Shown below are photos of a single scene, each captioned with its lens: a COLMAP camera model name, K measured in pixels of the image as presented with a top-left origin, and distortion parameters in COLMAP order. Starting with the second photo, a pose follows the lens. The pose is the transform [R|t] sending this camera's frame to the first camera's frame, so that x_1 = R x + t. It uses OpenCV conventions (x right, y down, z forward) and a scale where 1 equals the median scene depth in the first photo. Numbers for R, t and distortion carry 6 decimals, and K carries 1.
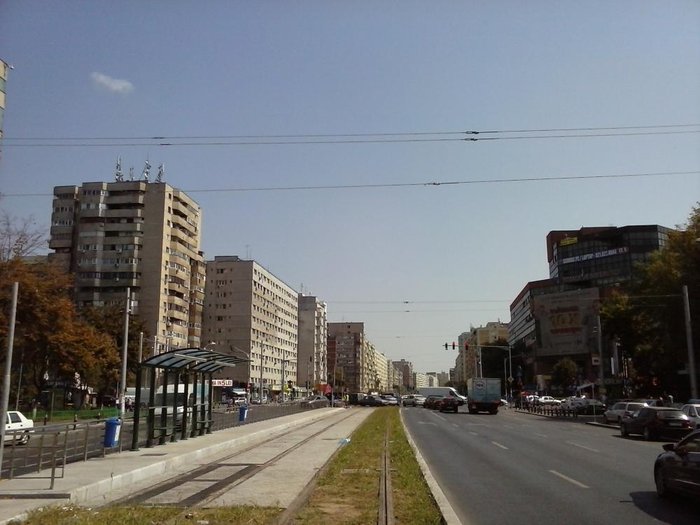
lens RADIAL K [[700.3, 0, 369.8], [0, 700.3, 271.1], [0, 0, 1]] dist [0.039959, 0.000000]
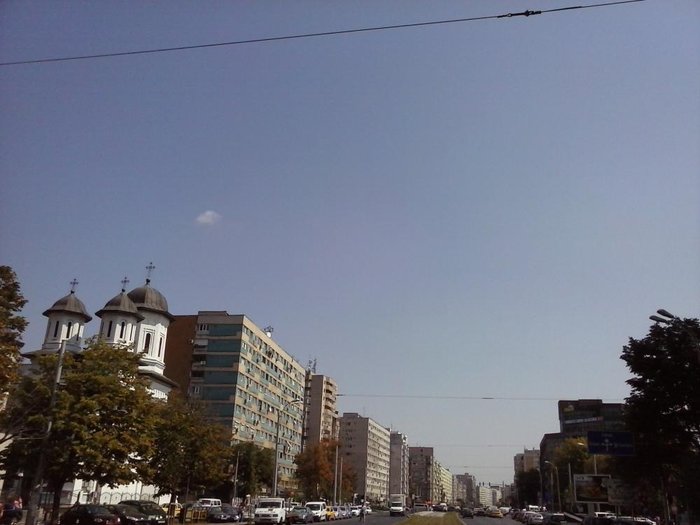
lens RADIAL K [[700.3, 0, 364.2], [0, 700.3, 278.4], [0, 0, 1]] dist [0.039959, 0.000000]
pose [[0.995141, 0.002210, -0.098434, -0.016689], [-0.015648, 0.990591, -0.135956, -0.108730], [0.097208, 0.136836, 0.985813, -0.617383]]
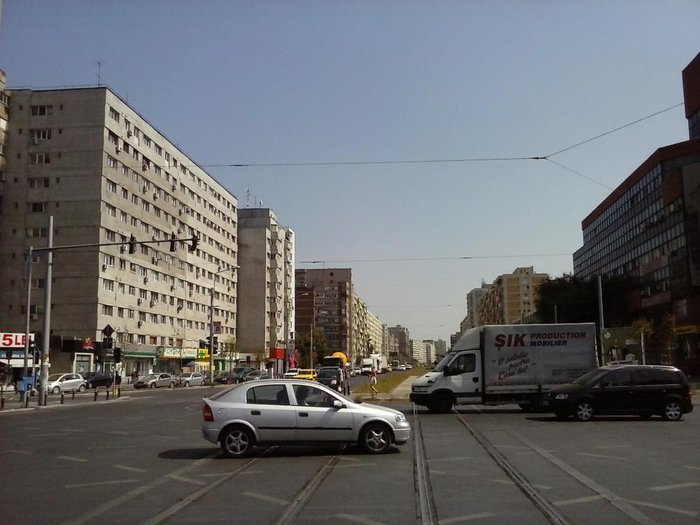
lens RADIAL K [[700.3, 0, 371.1], [0, 700.3, 259.8], [0, 0, 1]] dist [0.039959, 0.000000]
pose [[0.999944, -0.000413, 0.010576, 0.008710], [0.000125, 0.999627, 0.027305, 0.085332], [-0.010583, -0.027302, 0.999571, 0.488083]]
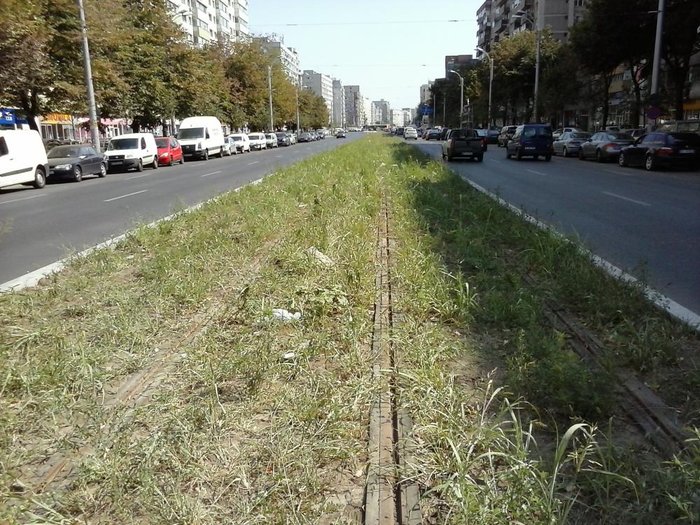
lens RADIAL K [[700.3, 0, 346.6], [0, 700.3, 261.0], [0, 0, 1]] dist [0.039959, 0.000000]
pose [[0.999847, -0.016246, -0.006522, -0.069198], [0.017502, 0.935143, 0.353839, -0.259529], [0.000350, -0.353899, 0.935284, -1.470909]]
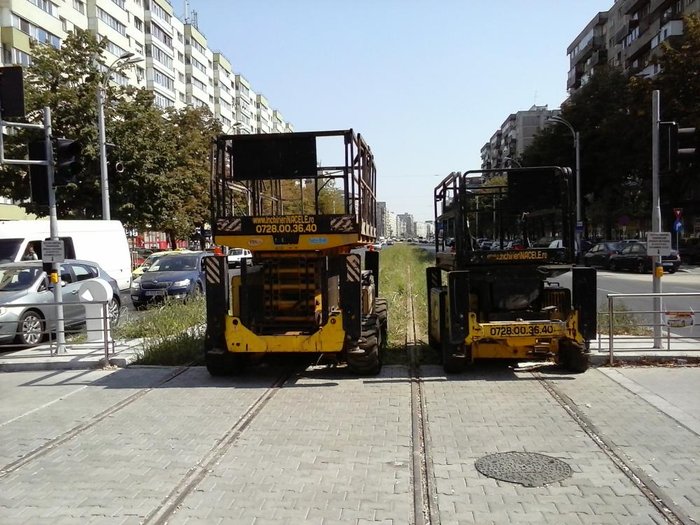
lens RADIAL K [[700.3, 0, 352.0], [0, 700.3, 262.4], [0, 0, 1]] dist [0.039959, 0.000000]
pose [[0.999421, -0.011766, -0.031939, -0.091111], [0.018107, 0.978348, 0.206175, -0.350286], [0.028821, -0.206634, 0.977994, -1.982794]]
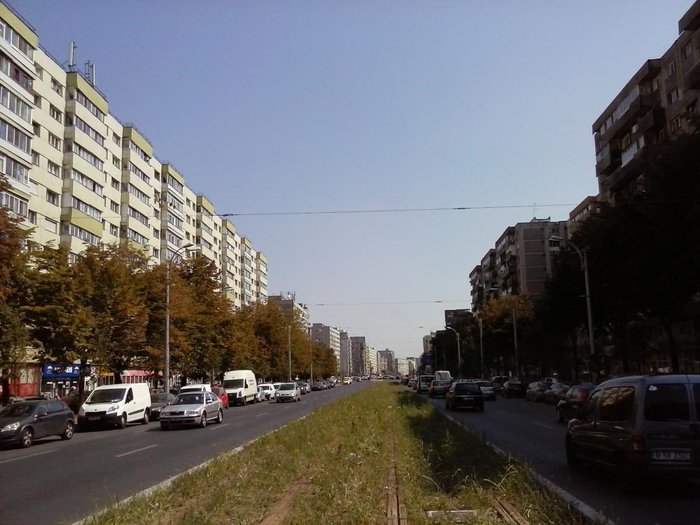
lens RADIAL K [[700.3, 0, 349.1], [0, 700.3, 264.4], [0, 0, 1]] dist [0.039959, 0.000000]
pose [[0.999737, -0.022511, -0.004364, -0.073444], [0.022576, 0.999623, 0.015617, -0.275469], [0.004011, -0.015711, 0.999869, -1.553226]]
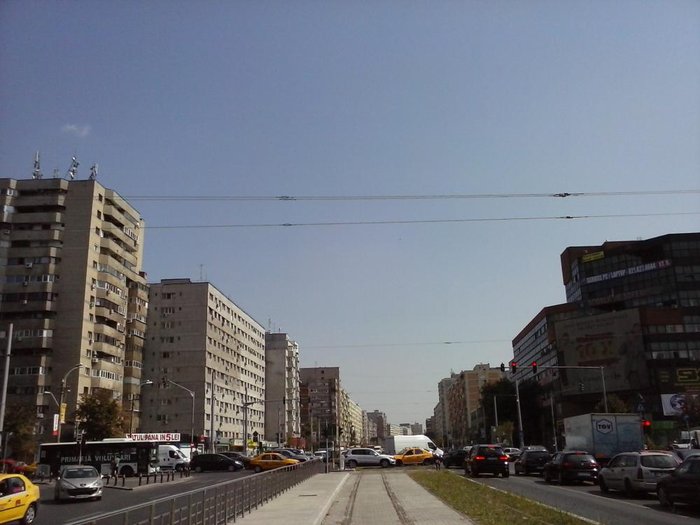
lens RADIAL K [[700.3, 0, 369.8], [0, 700.3, 280.4], [0, 0, 1]] dist [0.039959, 0.000000]
pose [[0.998950, -0.009568, 0.044813, -0.017075], [0.012235, 0.998145, -0.059632, 0.031678], [-0.044159, 0.060117, 0.997214, 0.181336]]
